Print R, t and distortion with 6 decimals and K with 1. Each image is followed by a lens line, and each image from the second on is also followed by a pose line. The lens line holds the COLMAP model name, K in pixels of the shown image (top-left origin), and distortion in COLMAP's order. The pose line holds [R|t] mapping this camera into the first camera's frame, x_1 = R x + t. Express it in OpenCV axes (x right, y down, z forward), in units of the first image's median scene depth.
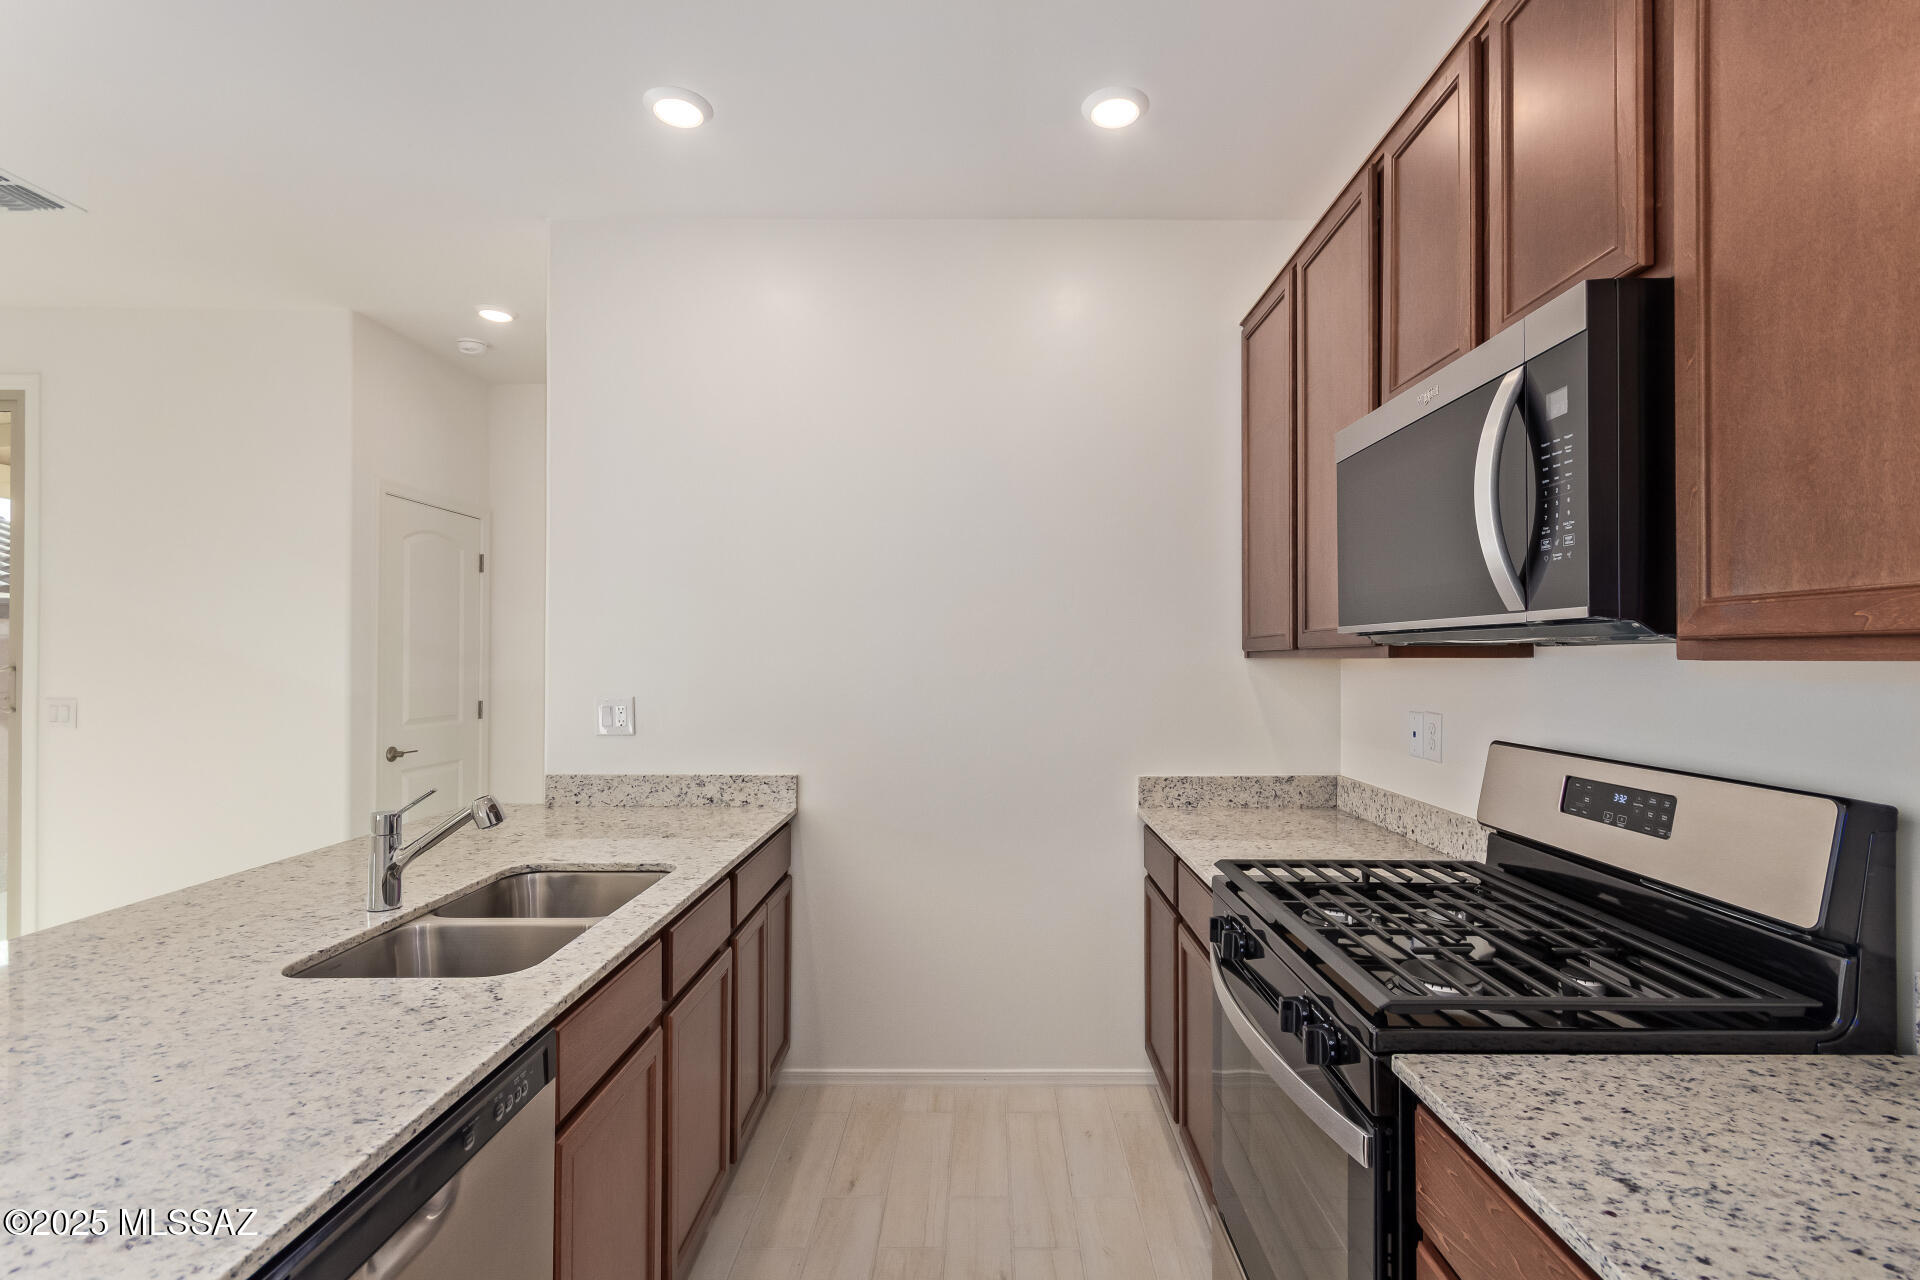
lens RADIAL K [[897.0, 0, 986.6], [0, 897.0, 650.4], [0, 0, 1]] dist [0.000066, -0.002512]
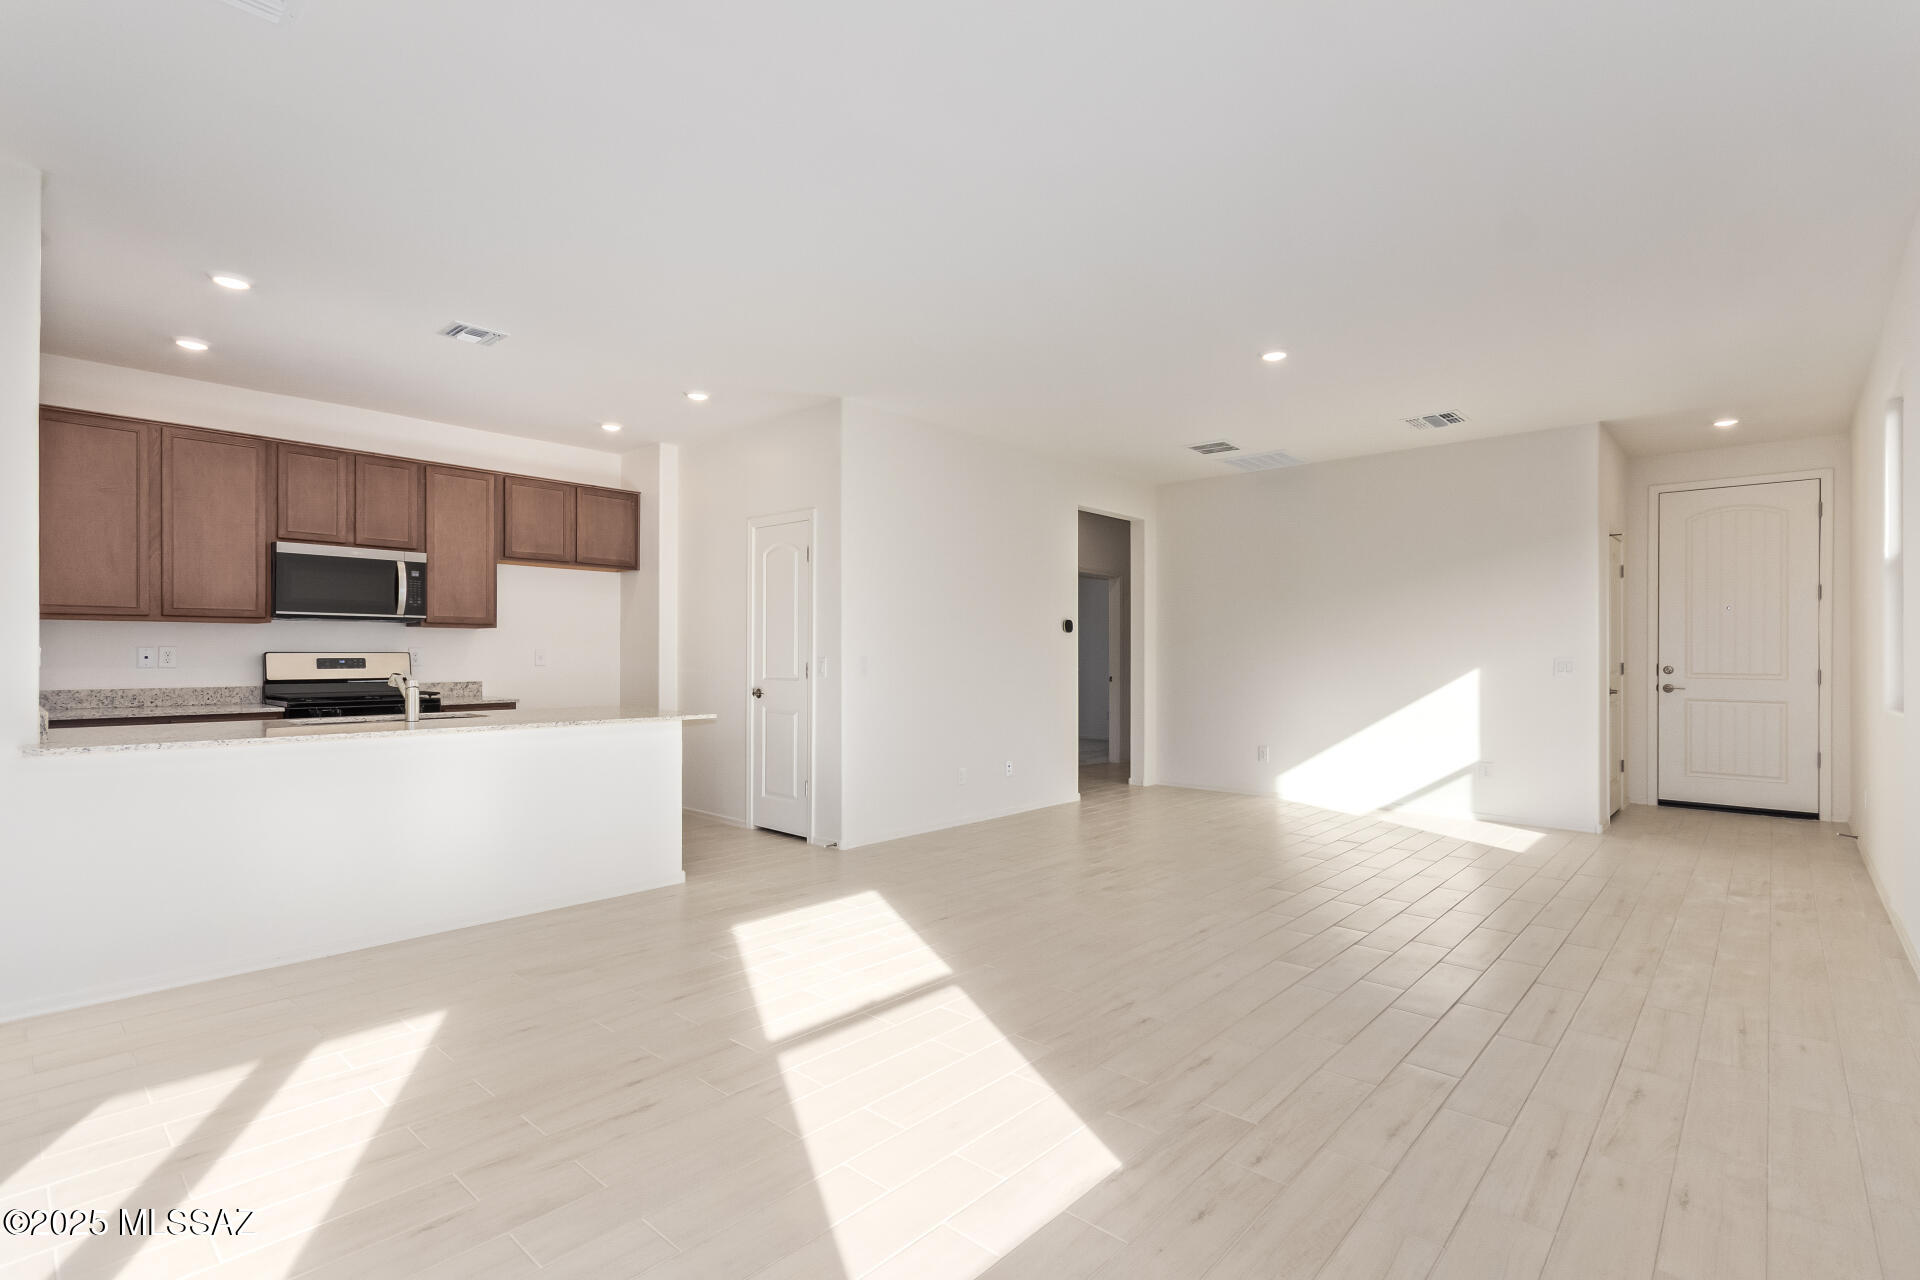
lens RADIAL K [[897.0, 0, 969.7], [0, 897.0, 645.5], [0, 0, 1]] dist [0.000066, -0.002512]
pose [[-0.740324, 0.003691, 0.672240, -2.708181], [-0.008101, 0.999863, -0.014411, 0.091123], [-0.672201, -0.016115, -0.740193, 1.429240]]
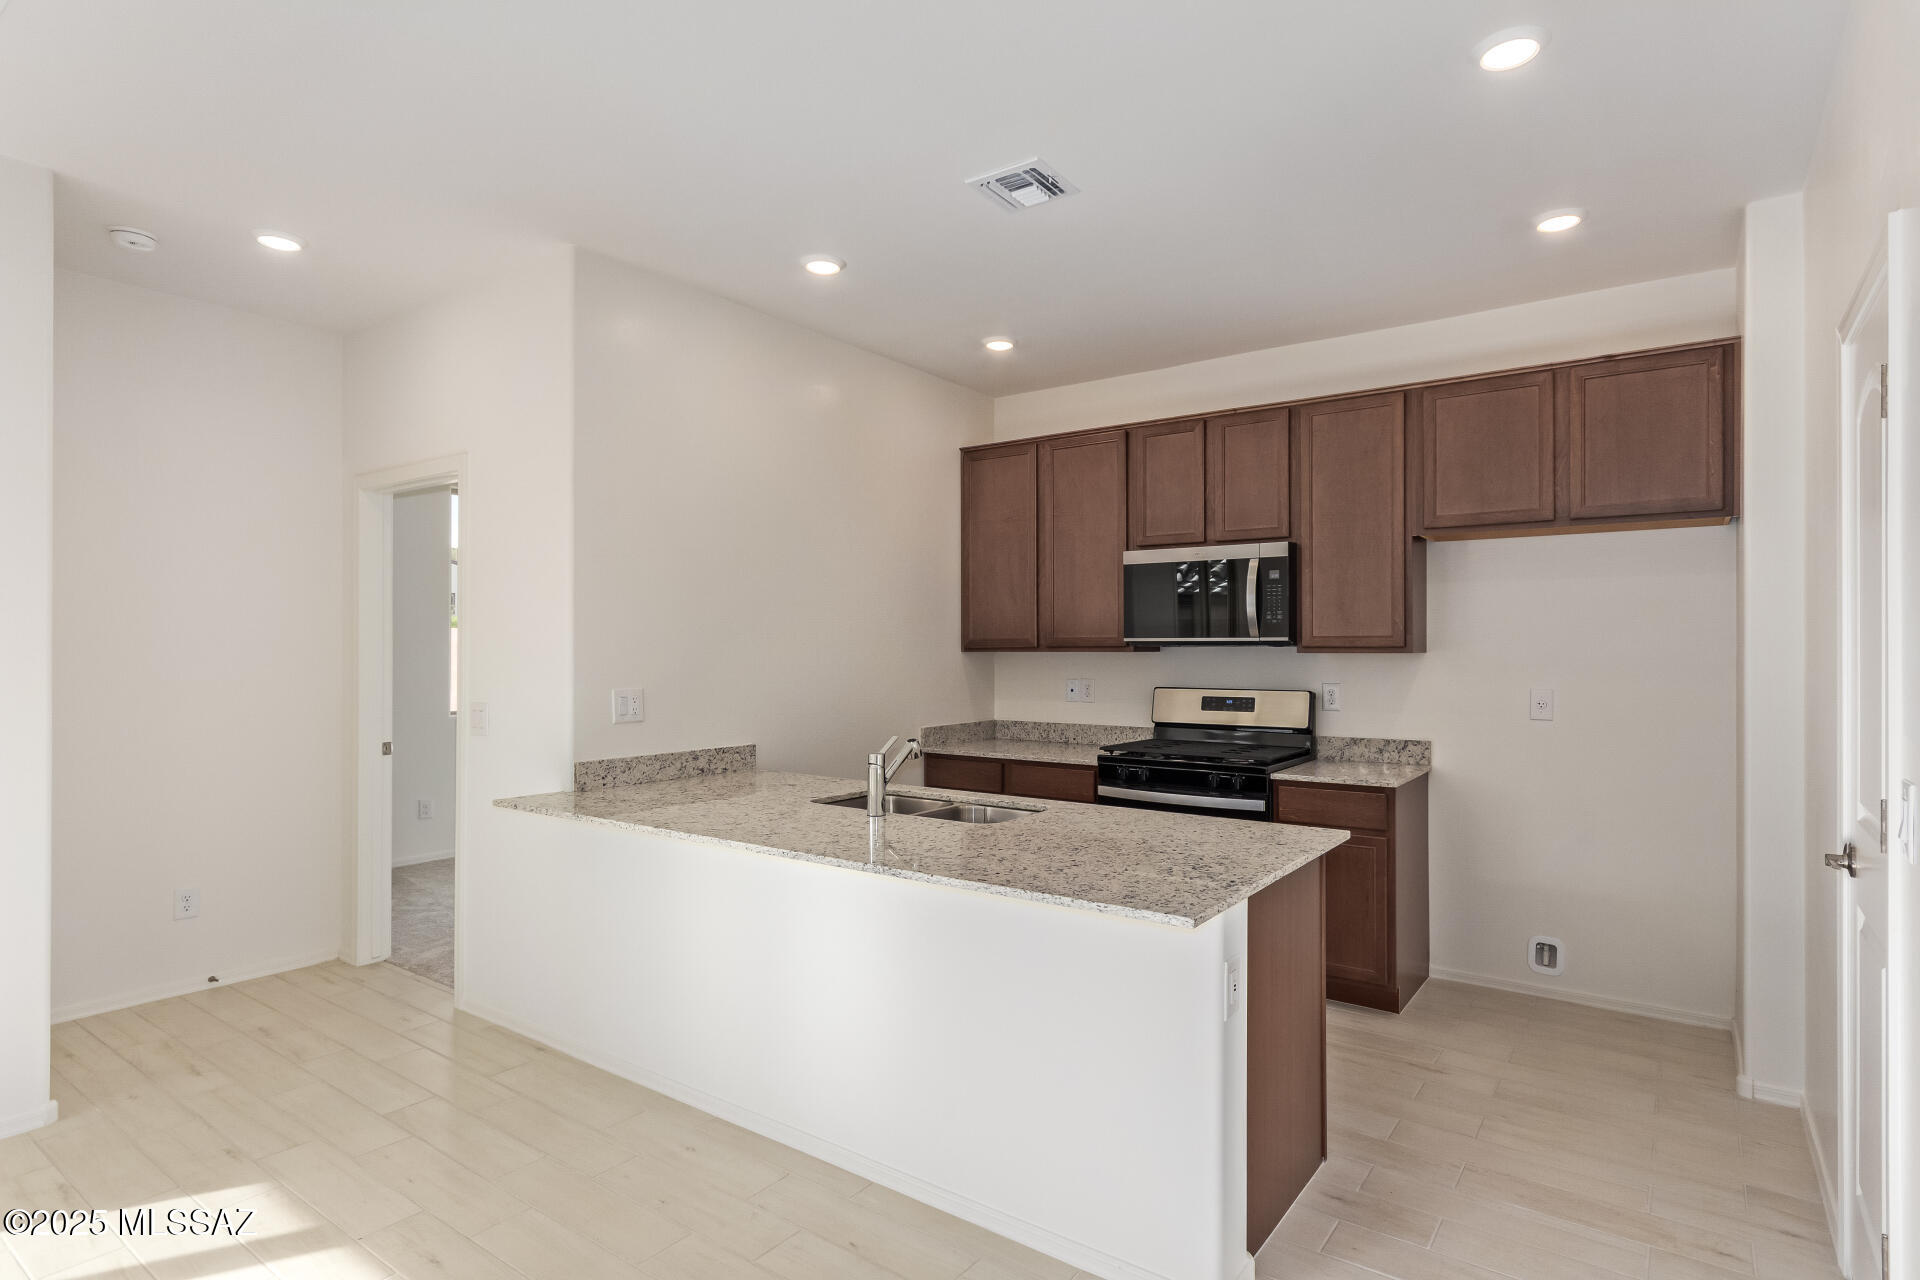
lens RADIAL K [[986.0, 0, 975.9], [0, 986.0, 647.6], [0, 0, 1]] dist [-0.000326, 0.001297]
pose [[0.587386, -0.001296, 0.809306, -1.602758], [-0.003756, 0.999984, 0.004327, -0.010783], [-0.809298, -0.005581, 0.587371, -0.126372]]
